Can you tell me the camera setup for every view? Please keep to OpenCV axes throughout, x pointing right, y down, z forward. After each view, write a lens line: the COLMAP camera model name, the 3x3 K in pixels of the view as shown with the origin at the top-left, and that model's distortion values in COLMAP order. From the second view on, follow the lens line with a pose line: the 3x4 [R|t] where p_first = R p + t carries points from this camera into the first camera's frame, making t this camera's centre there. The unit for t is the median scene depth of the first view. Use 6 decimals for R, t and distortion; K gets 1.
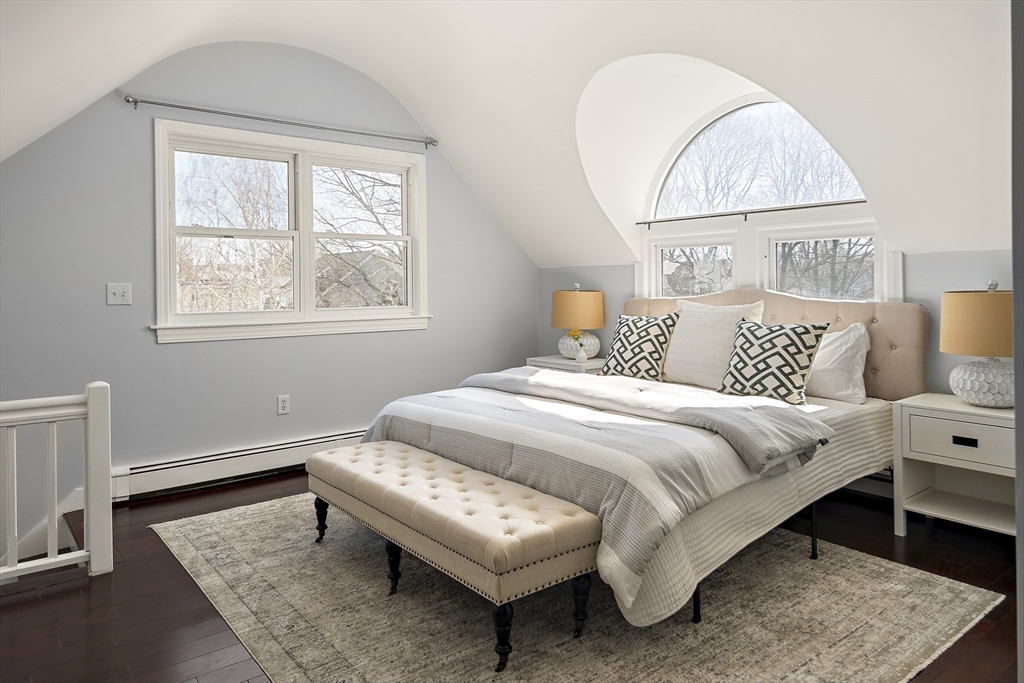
lens RADIAL K [[680.5, 0, 508.8], [0, 680.5, 286.6], [0, 0, 1]] dist [-0.001742, -0.001135]
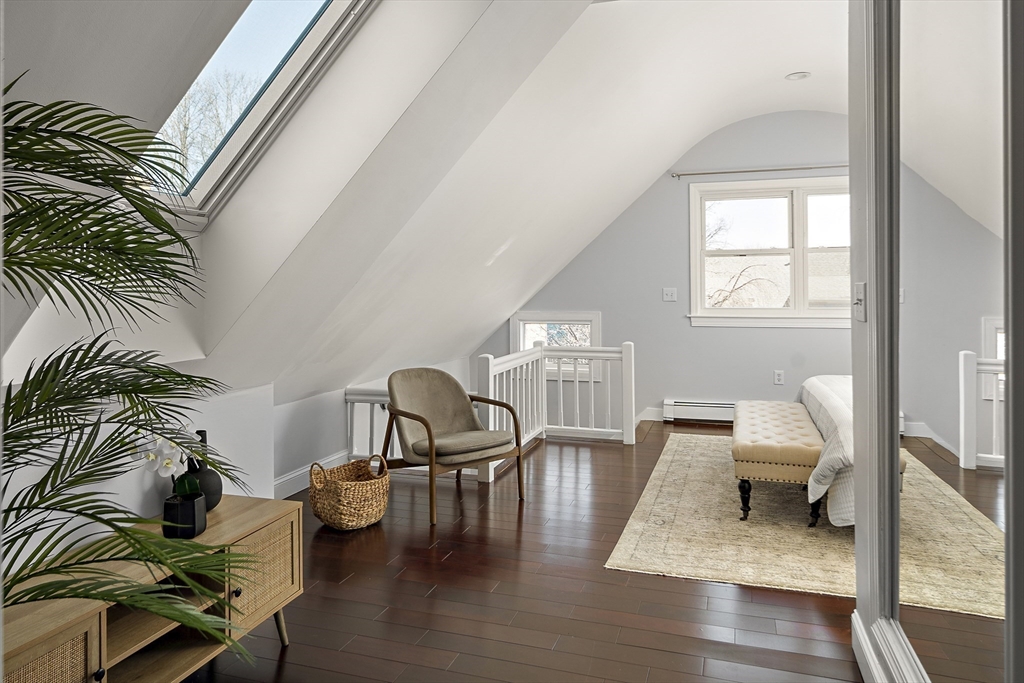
lens RADIAL K [[680.5, 0, 508.8], [0, 680.5, 286.6], [0, 0, 1]] dist [-0.001742, -0.001135]
pose [[0.549799, 0.003532, -0.835290, 0.584195], [-0.002629, 0.999993, 0.002499, -0.011292], [0.835293, 0.000822, 0.549804, -0.227576]]
